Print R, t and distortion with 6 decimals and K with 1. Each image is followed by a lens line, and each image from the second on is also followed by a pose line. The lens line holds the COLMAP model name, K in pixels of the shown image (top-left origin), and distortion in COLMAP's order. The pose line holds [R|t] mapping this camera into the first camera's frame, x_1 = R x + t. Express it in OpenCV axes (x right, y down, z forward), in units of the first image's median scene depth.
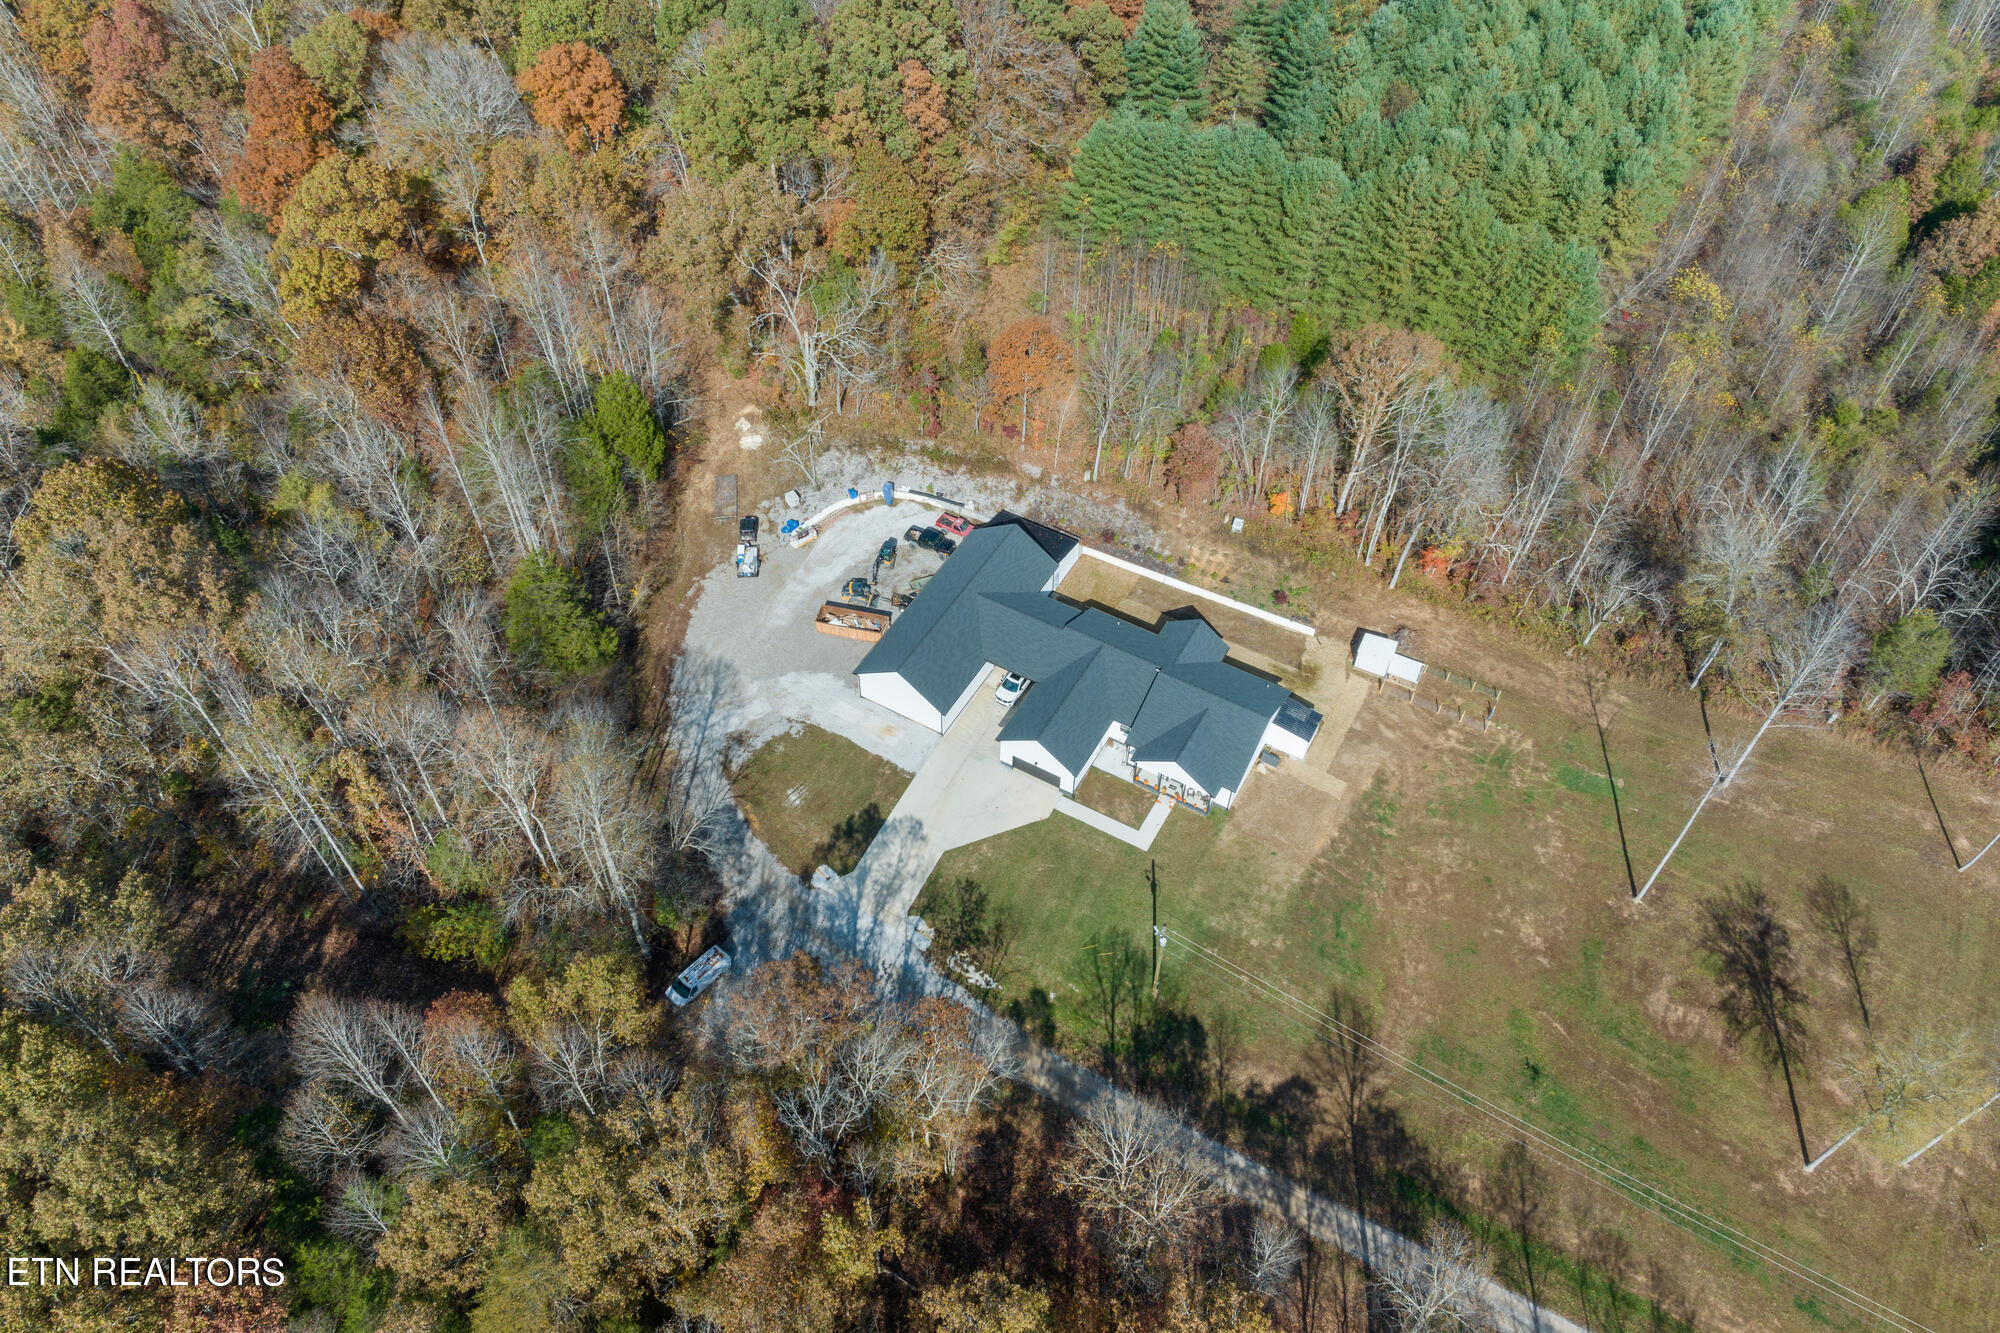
lens RADIAL K [[1403.0, 0, 1005.7], [0, 1403.0, 661.6], [0, 0, 1]] dist [-0.044932, 0.011087]
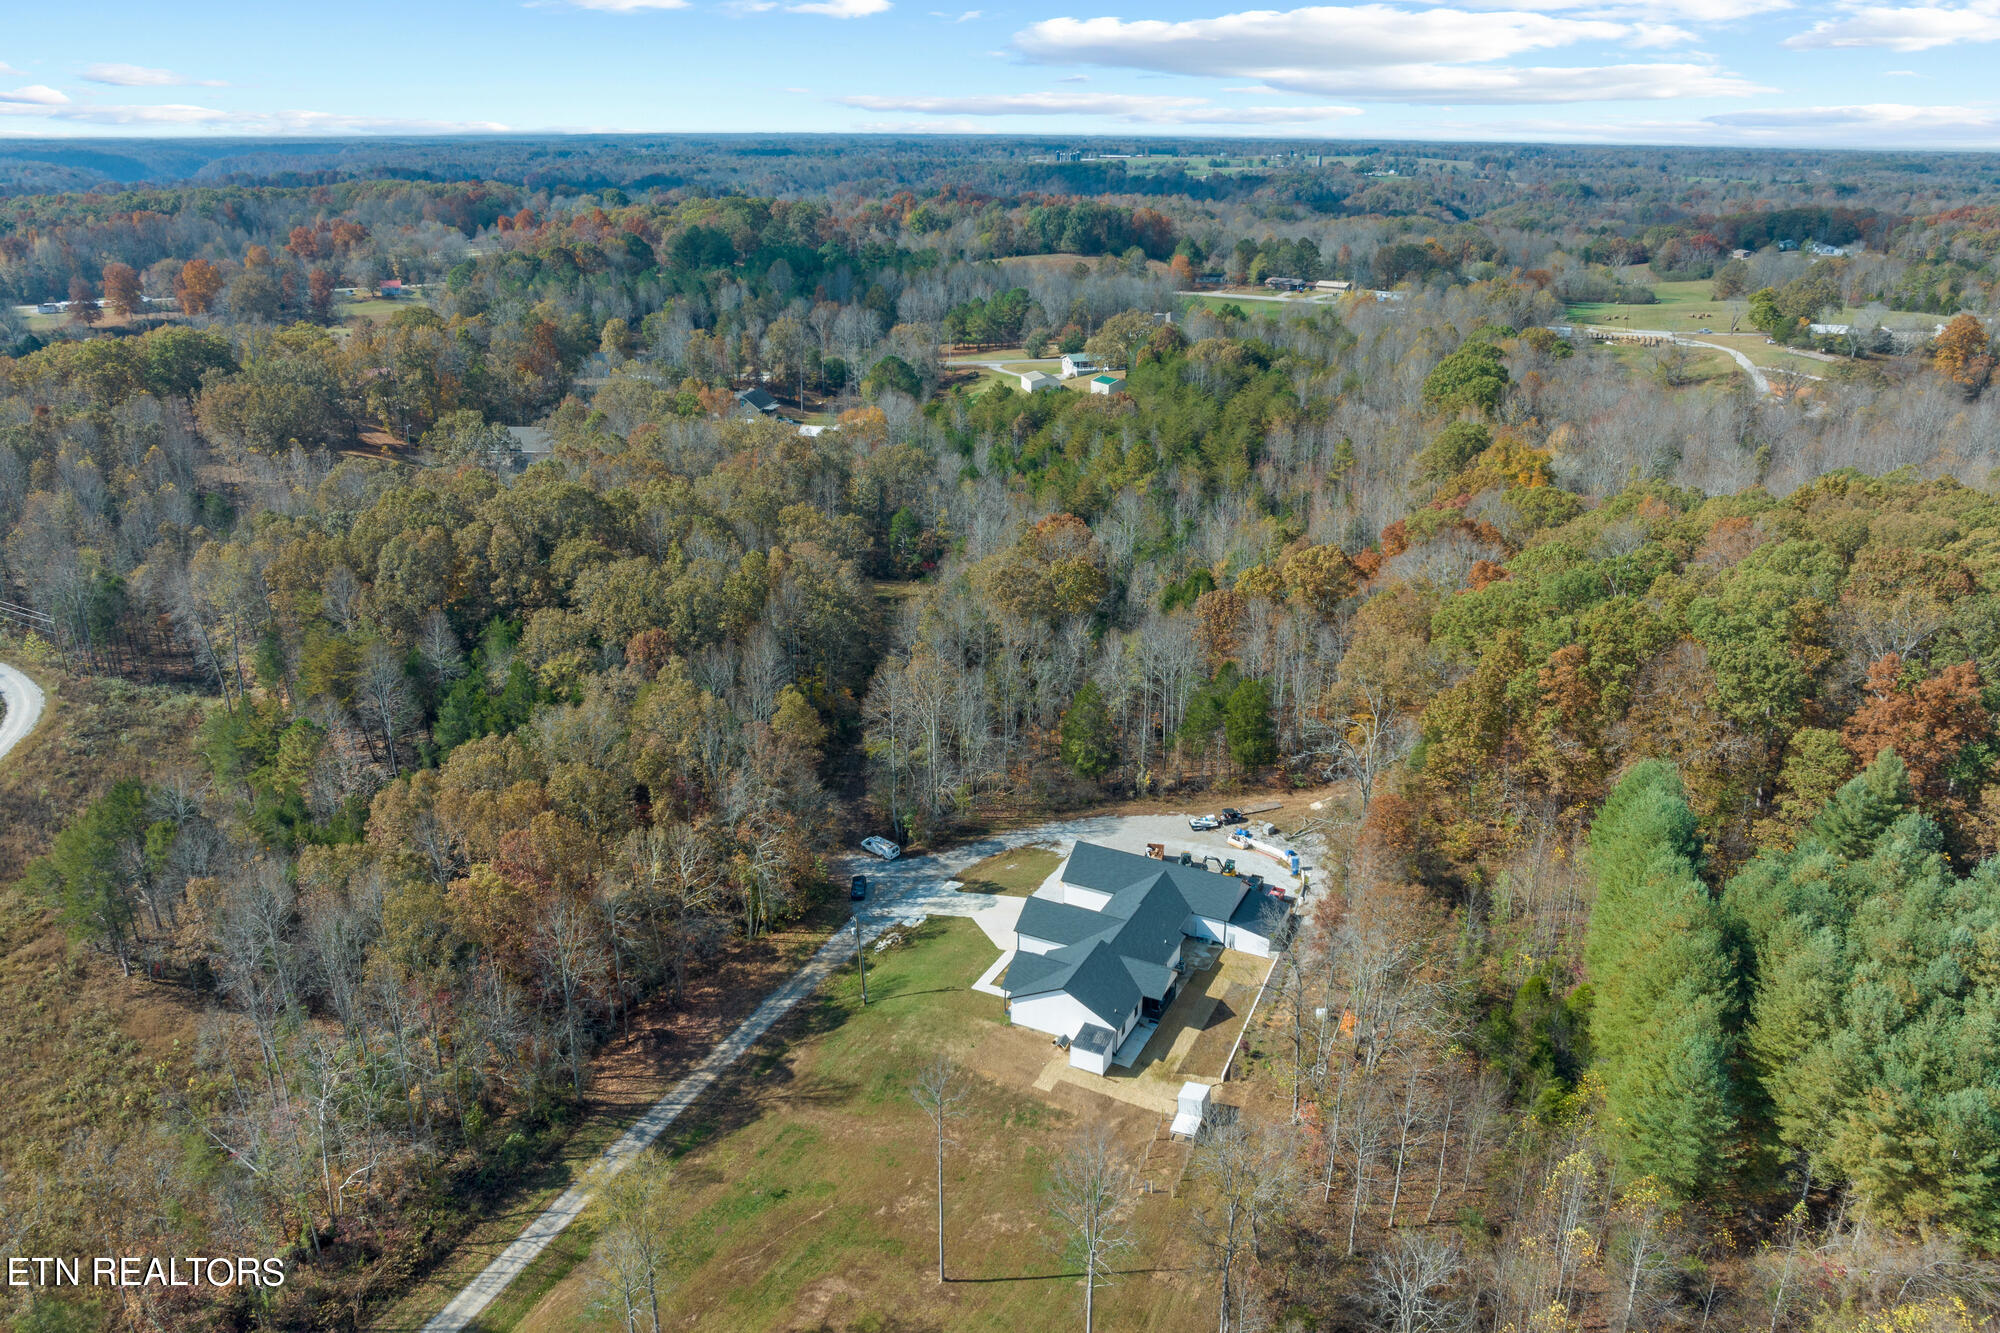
lens RADIAL K [[1403.0, 0, 1015.7], [0, 1403.0, 663.9], [0, 0, 1]] dist [-0.044932, 0.011087]
pose [[0.059008, 0.337453, -0.939491, 1.107924], [-0.763743, 0.621294, 0.175191, -0.284169], [0.642818, 0.707192, 0.294388, 0.376108]]
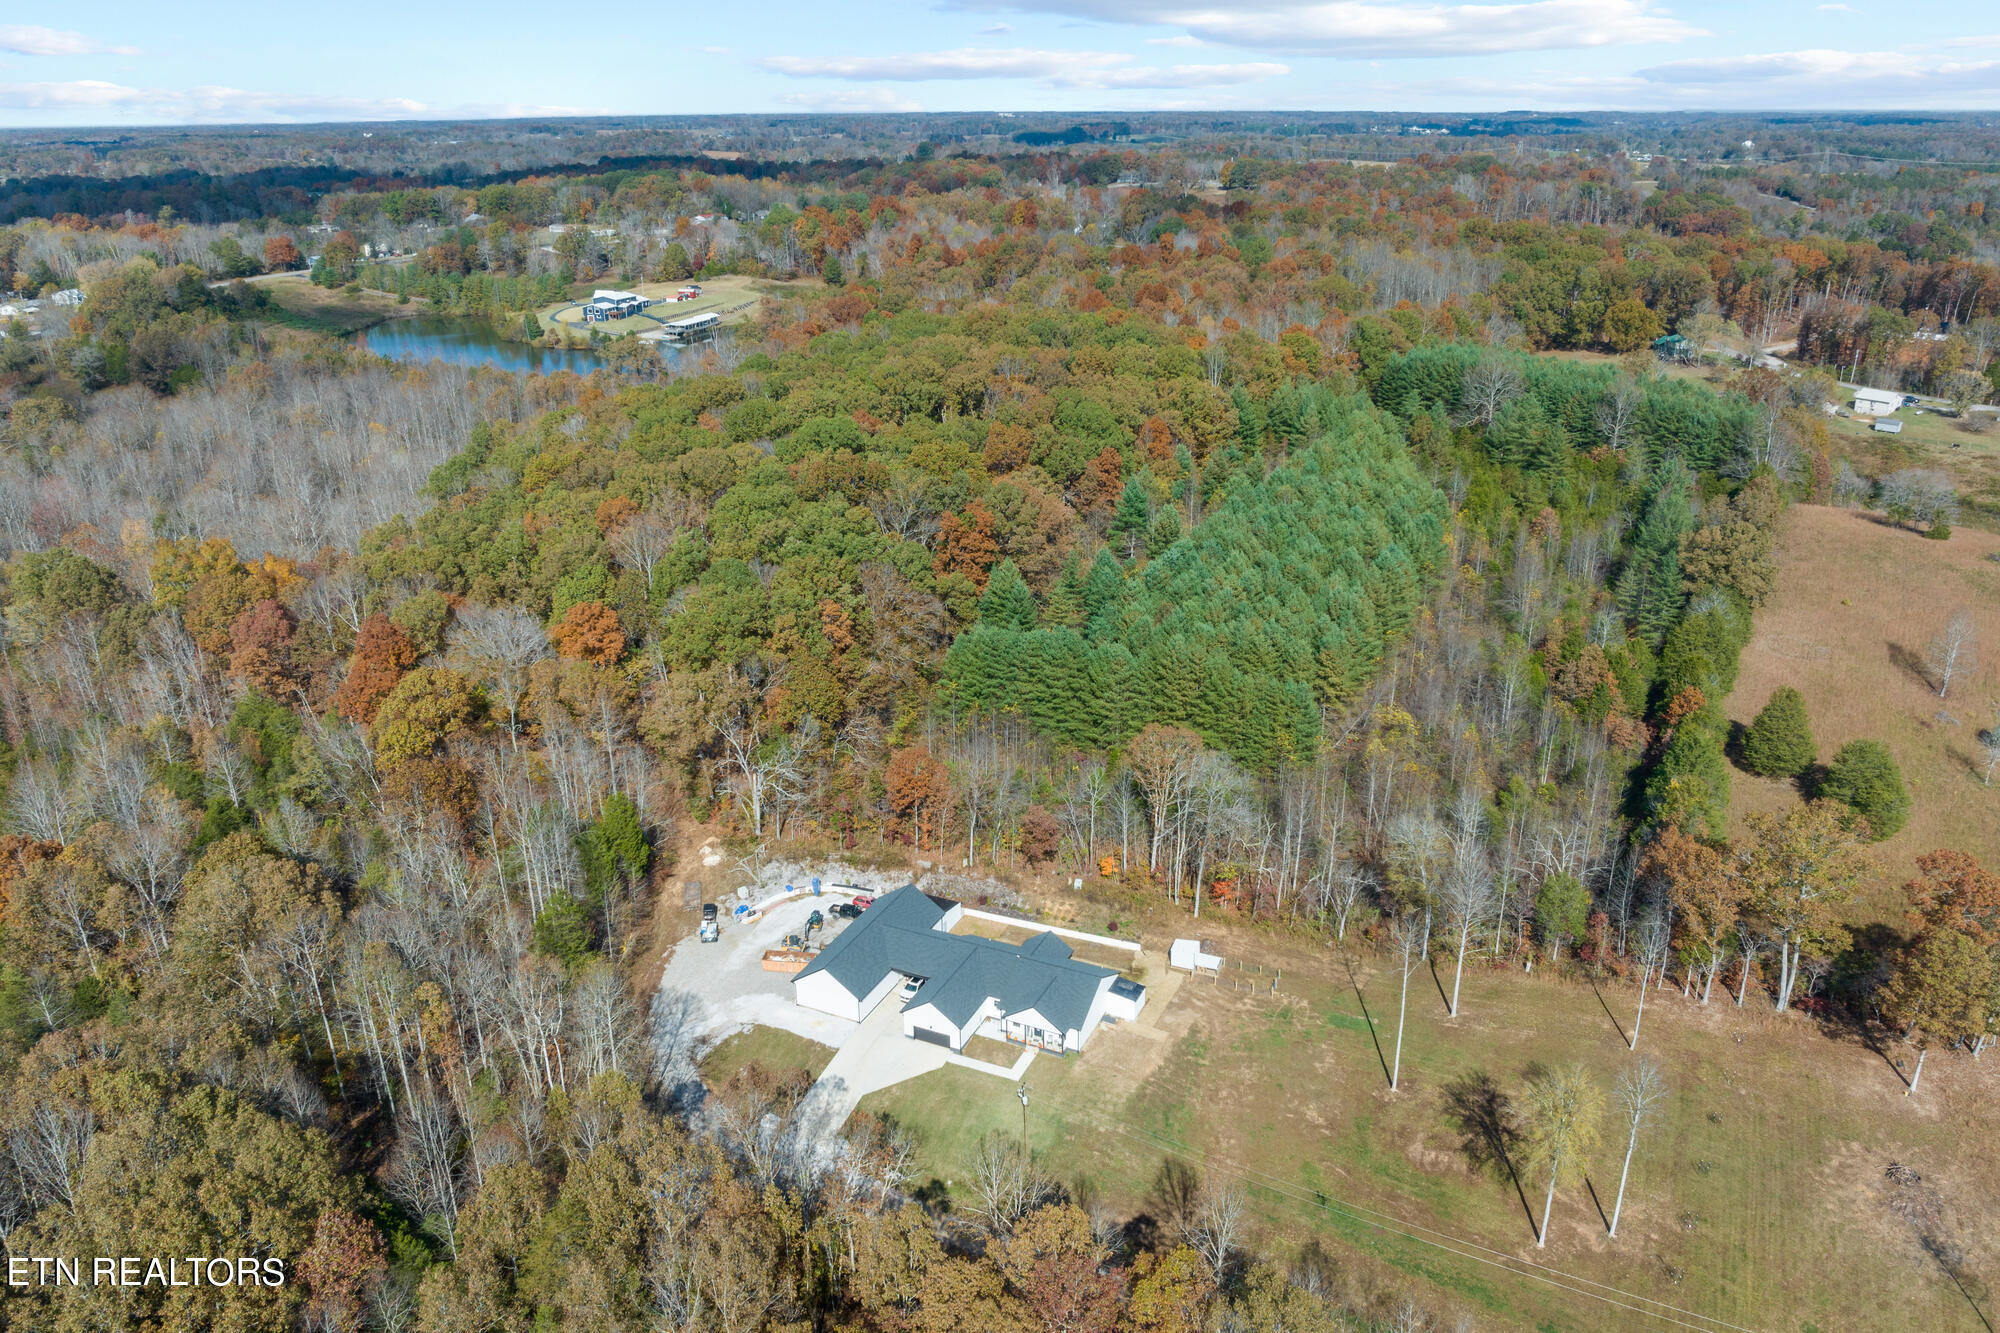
lens RADIAL K [[1403.0, 0, 1011.4], [0, 1403.0, 672.3], [0, 0, 1]] dist [-0.044932, 0.011087]
pose [[0.996480, -0.054056, 0.064081, 0.028448], [0.077590, 0.884139, -0.460737, 0.355636], [-0.031751, 0.464087, 0.885220, -0.296550]]
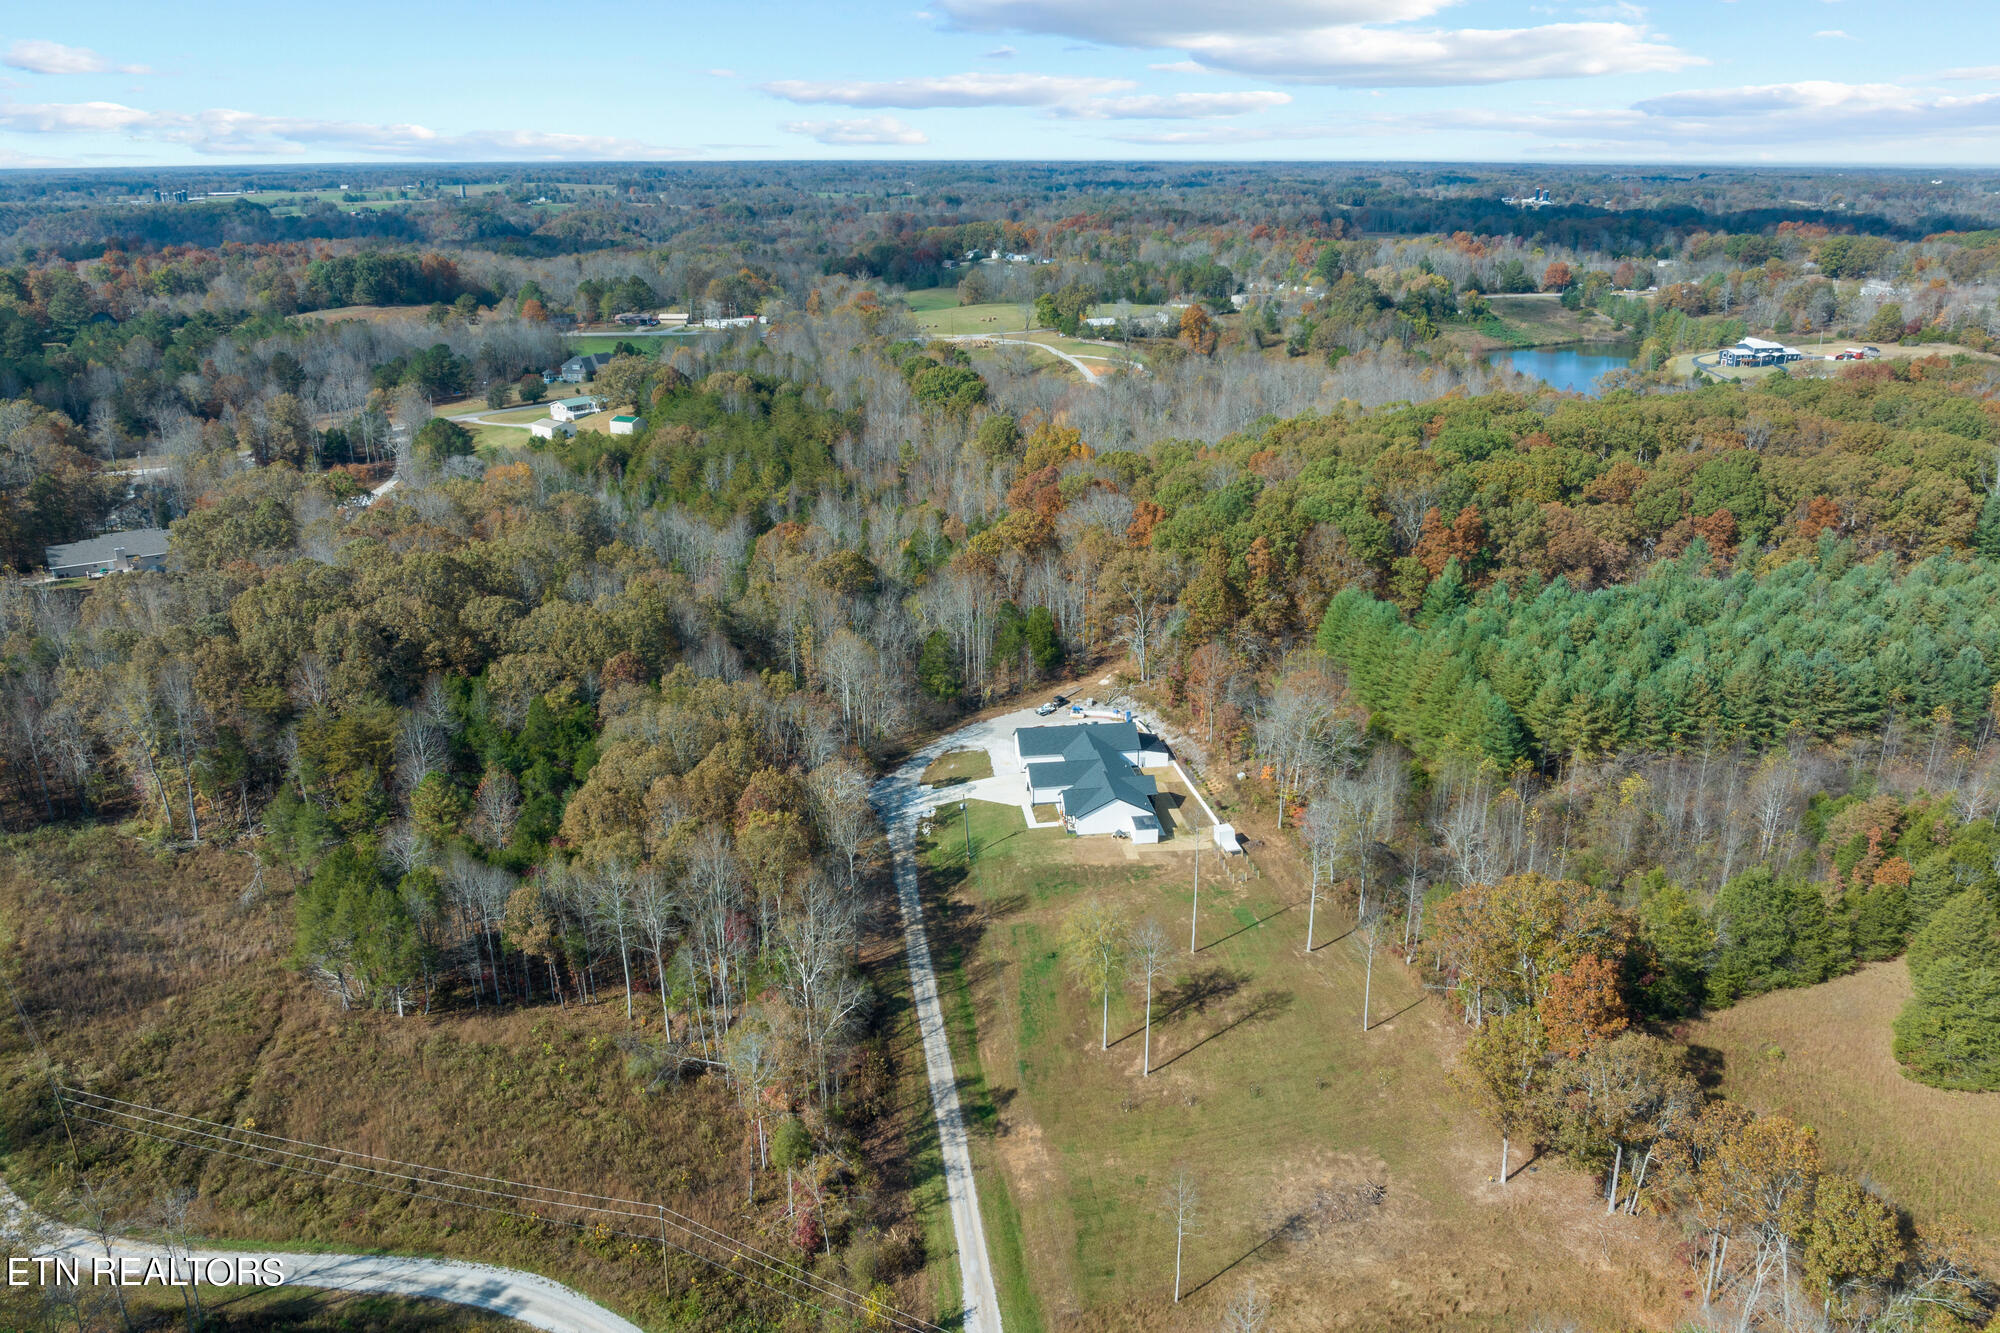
lens RADIAL K [[1403.0, 0, 1010.5], [0, 1403.0, 674.3], [0, 0, 1]] dist [-0.044932, 0.011087]
pose [[0.603225, 0.258741, -0.754435, 1.304817], [-0.599330, 0.771165, -0.214728, 0.354361], [0.526235, 0.581685, 0.620257, -0.277127]]
